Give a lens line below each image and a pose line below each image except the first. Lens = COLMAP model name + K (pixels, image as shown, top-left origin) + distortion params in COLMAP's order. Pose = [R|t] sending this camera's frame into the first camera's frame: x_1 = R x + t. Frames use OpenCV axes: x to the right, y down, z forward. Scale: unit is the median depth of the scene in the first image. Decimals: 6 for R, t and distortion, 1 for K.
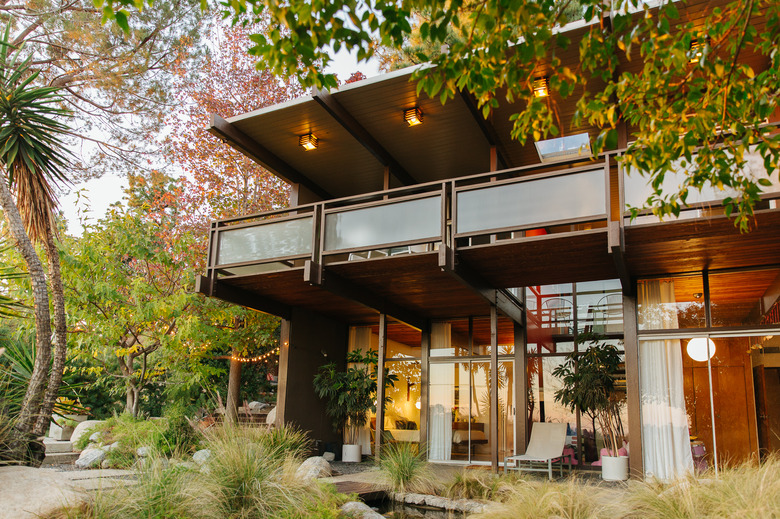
lens RADIAL K [[550.6, 0, 390.5], [0, 550.6, 282.3], [0, 0, 1]] dist [0.006341, -0.000566]
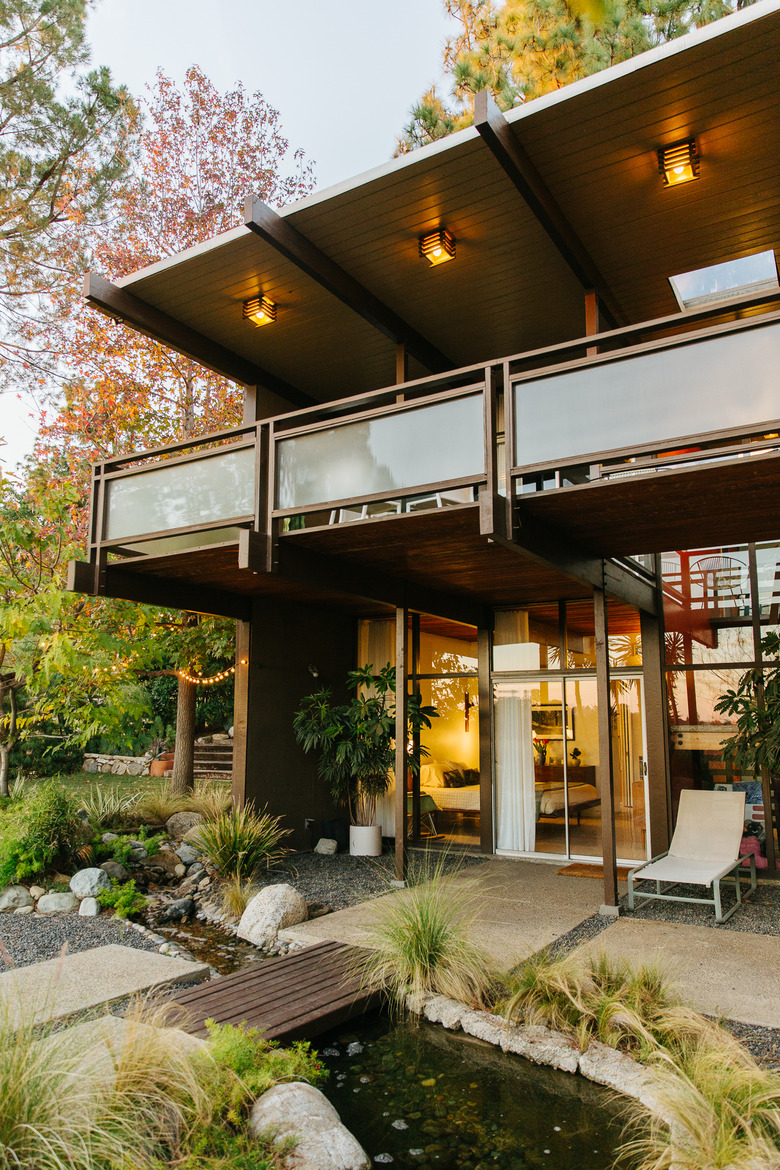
lens RADIAL K [[825.9, 0, 366.0], [0, 825.9, 583.6], [0, 0, 1]] dist [0.006341, -0.000566]
pose [[0.993413, -0.047516, -0.104273, 0.038365], [0.055080, 0.995961, 0.070902, -0.028789], [0.100483, -0.076178, 0.992018, 0.148495]]
